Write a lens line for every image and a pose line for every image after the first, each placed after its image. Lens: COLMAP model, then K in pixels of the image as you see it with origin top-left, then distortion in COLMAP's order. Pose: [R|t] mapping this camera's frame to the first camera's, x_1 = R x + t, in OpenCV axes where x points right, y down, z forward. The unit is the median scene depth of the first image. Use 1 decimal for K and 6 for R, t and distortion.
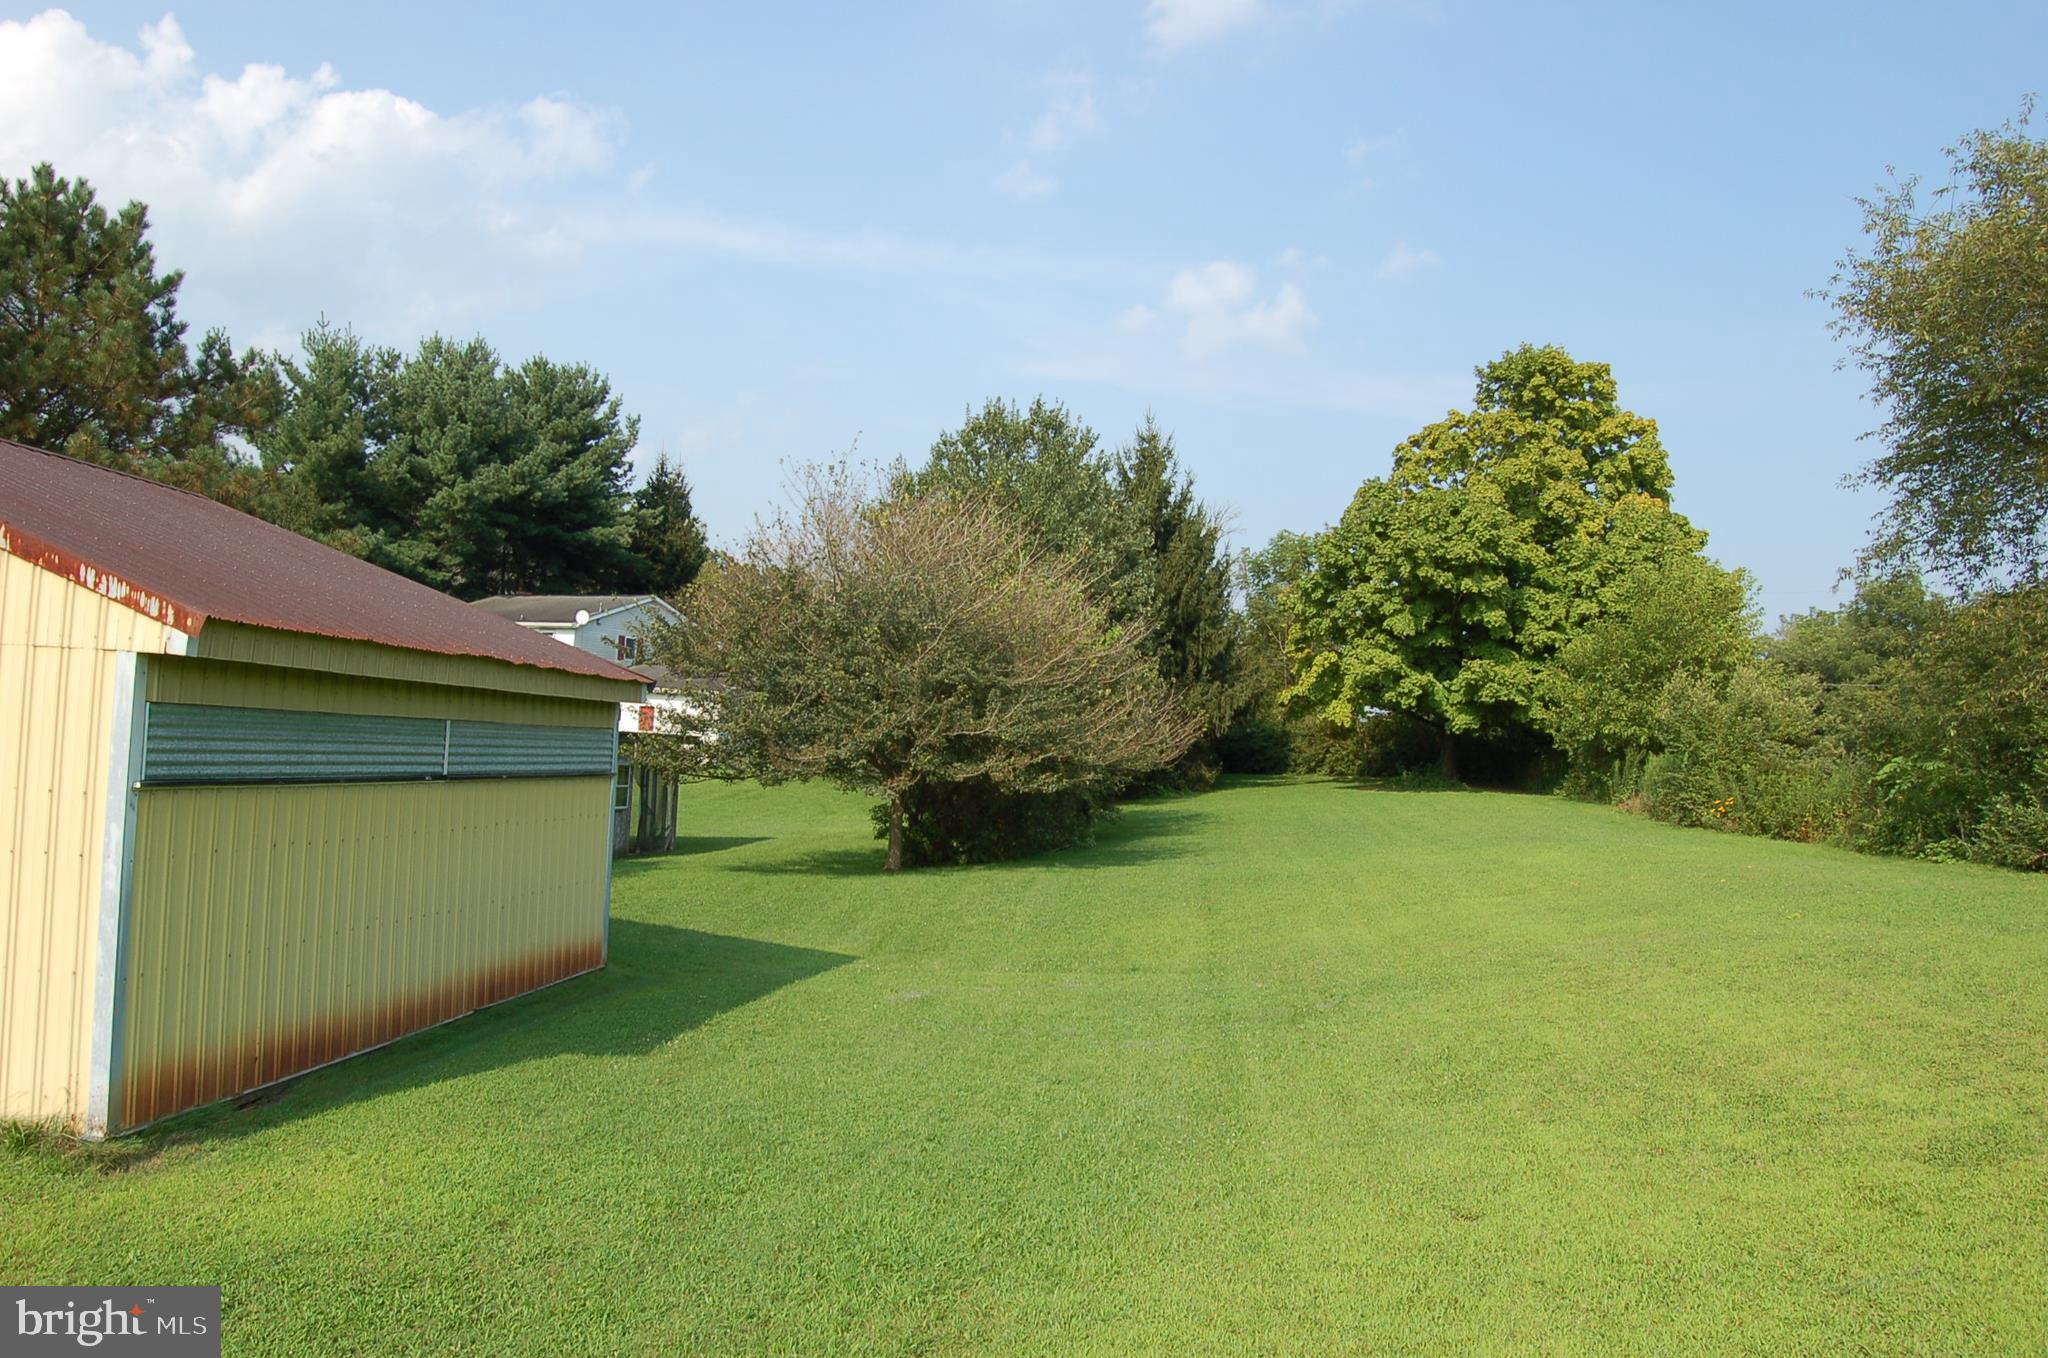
lens RADIAL K [[1542.5, 0, 1014.0], [0, 1542.5, 729.4], [0, 0, 1]] dist [-0.086685, 0.030206]
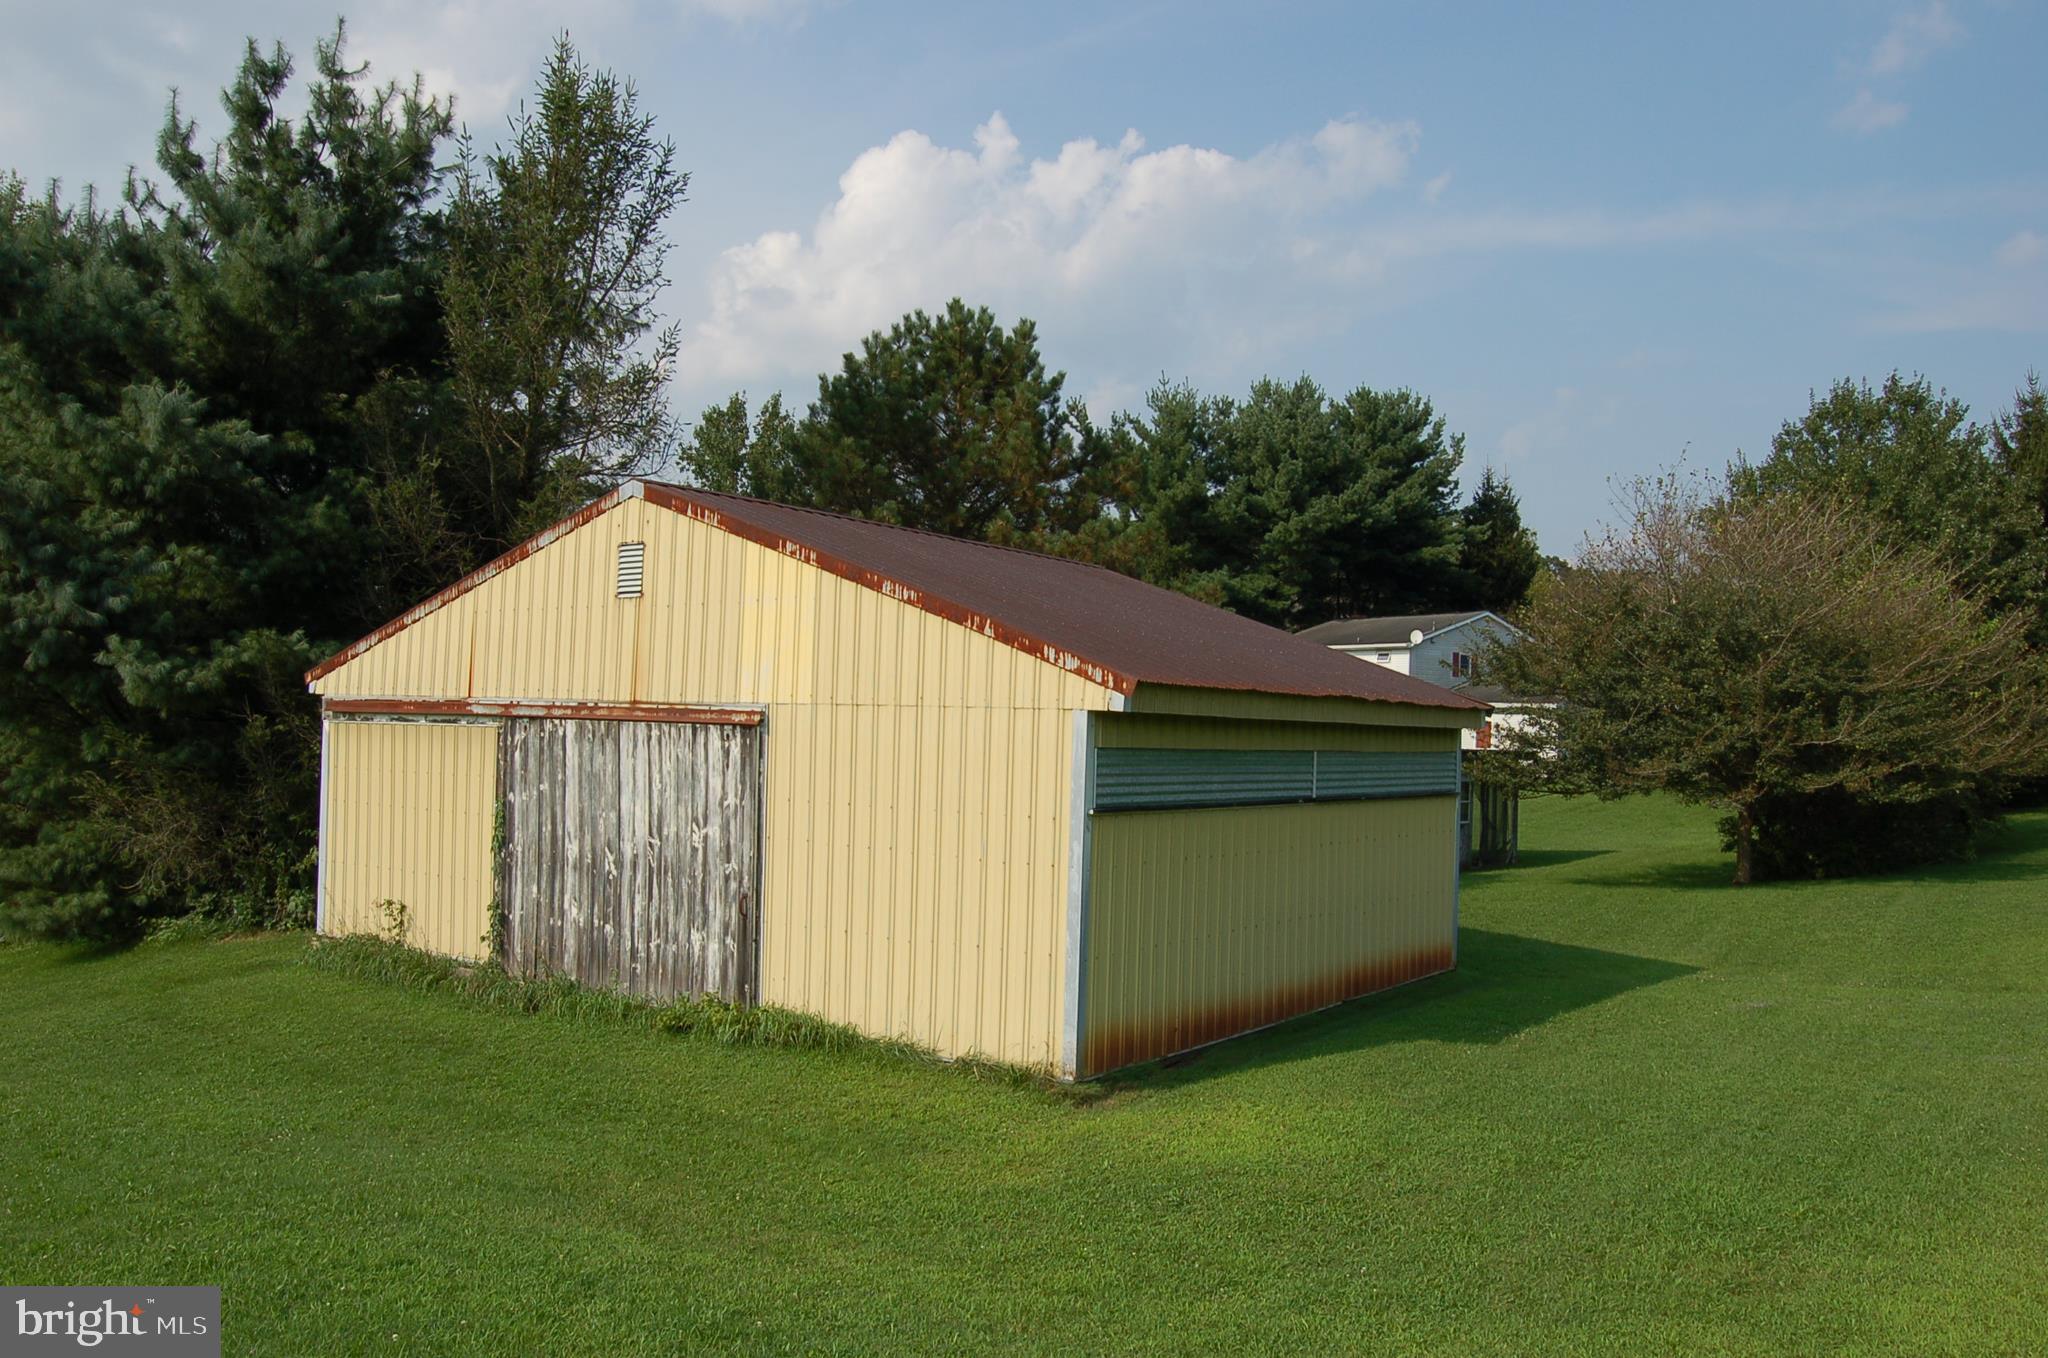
lens RADIAL K [[1542.5, 0, 1014.0], [0, 1542.5, 729.4], [0, 0, 1]] dist [-0.086685, 0.030206]
pose [[0.861078, -0.036330, -0.507173, 0.014576], [0.031695, 0.999340, -0.017774, -0.004623], [0.507484, -0.000770, 0.861661, -0.067301]]
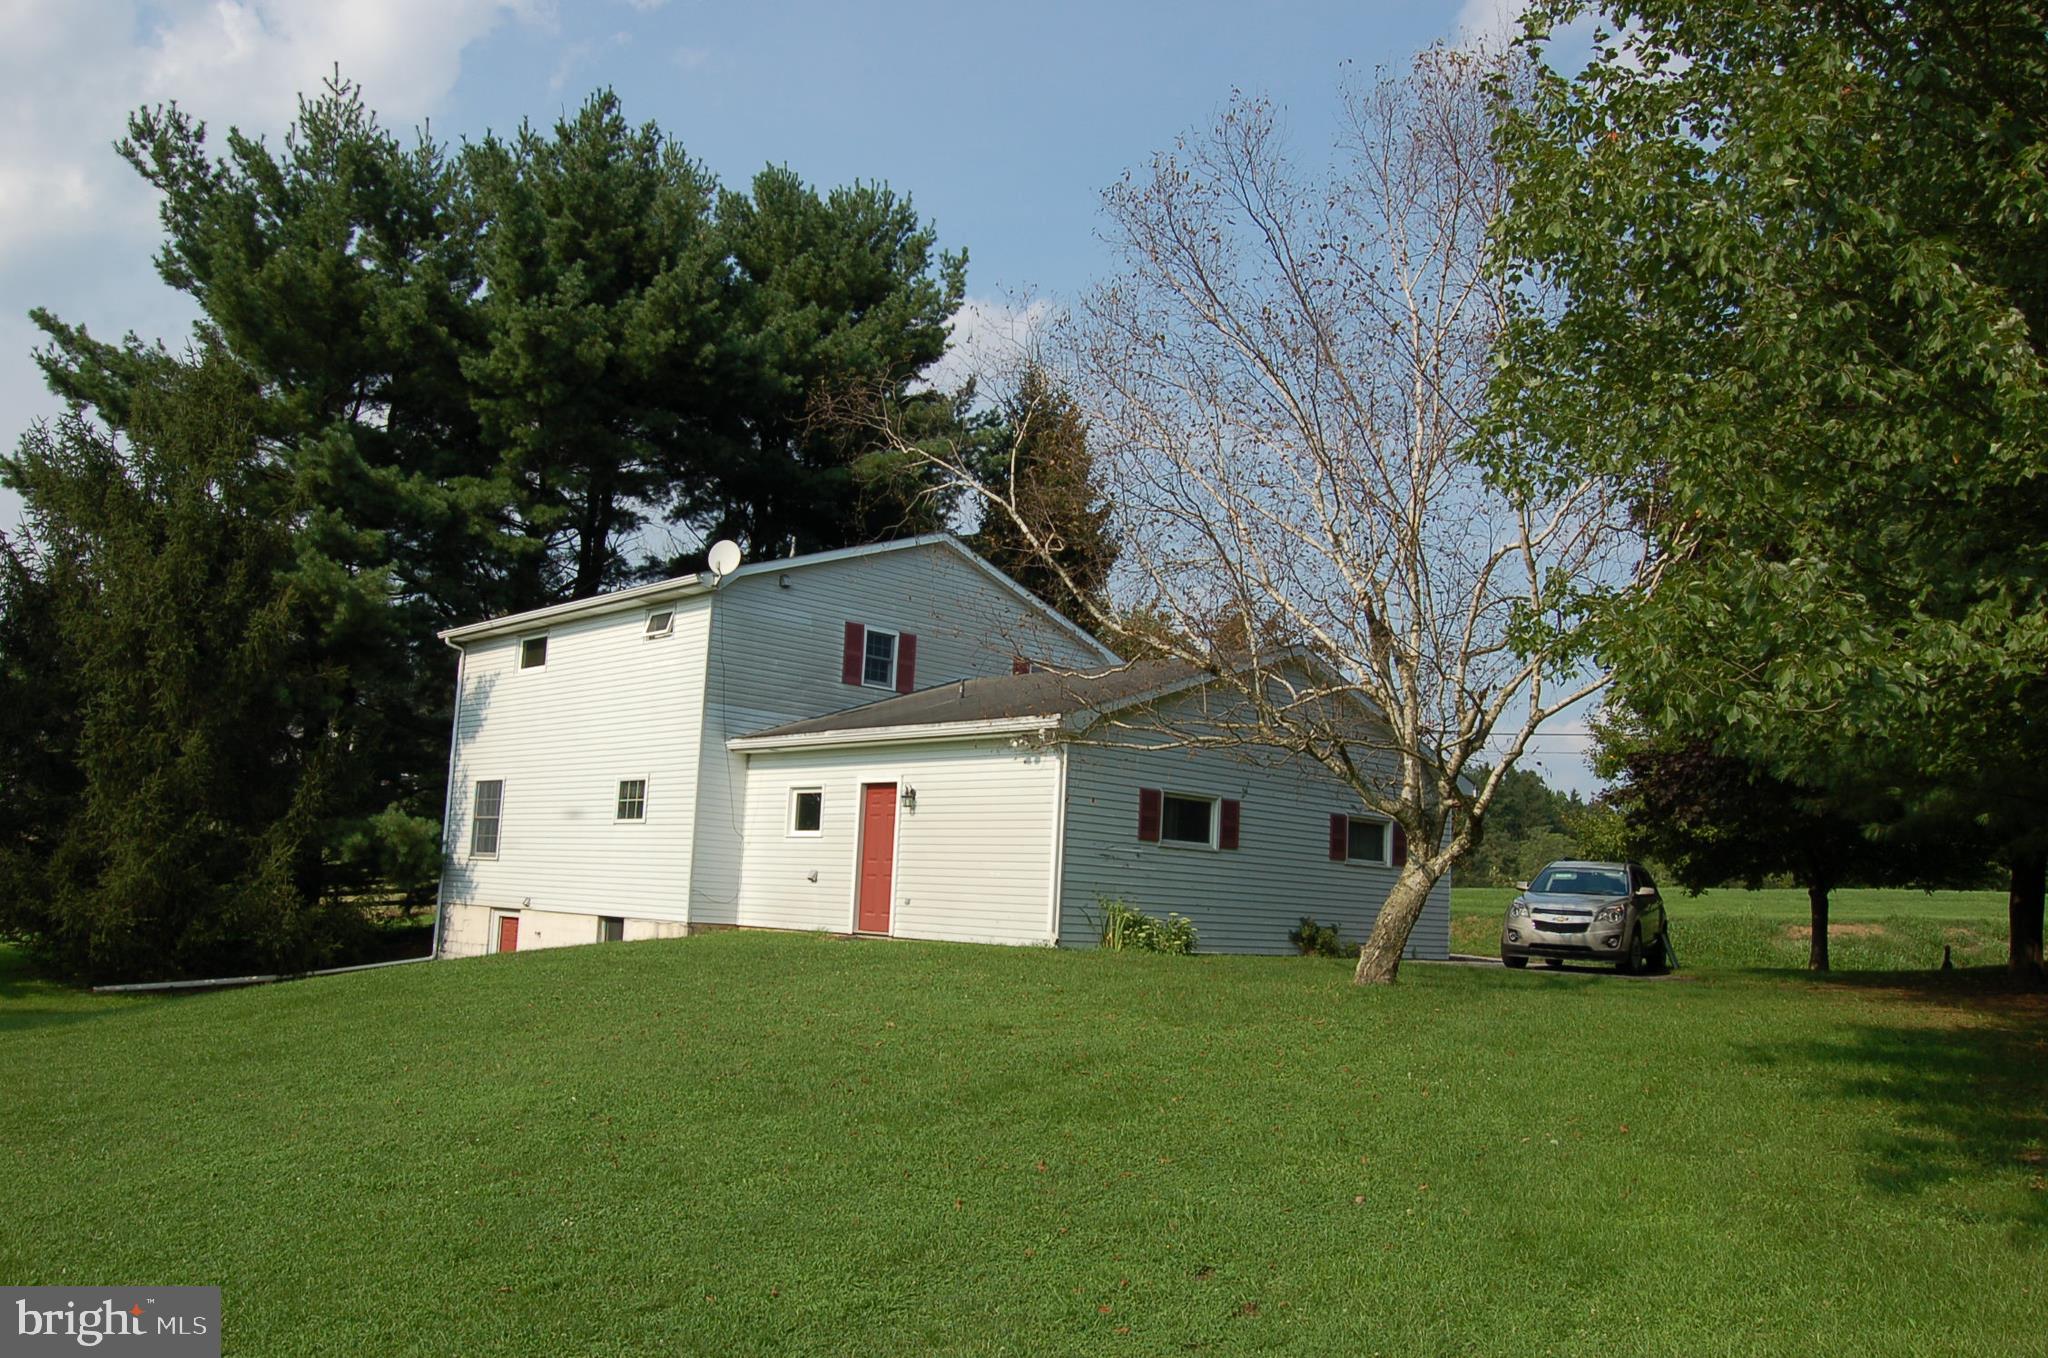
lens RADIAL K [[1542.5, 0, 1014.0], [0, 1542.5, 729.4], [0, 0, 1]] dist [-0.086685, 0.030206]
pose [[0.947271, -0.056061, -0.315491, -0.263417], [0.023734, 0.994147, -0.105393, 0.024717], [0.319553, 0.092347, 0.943058, 1.822034]]
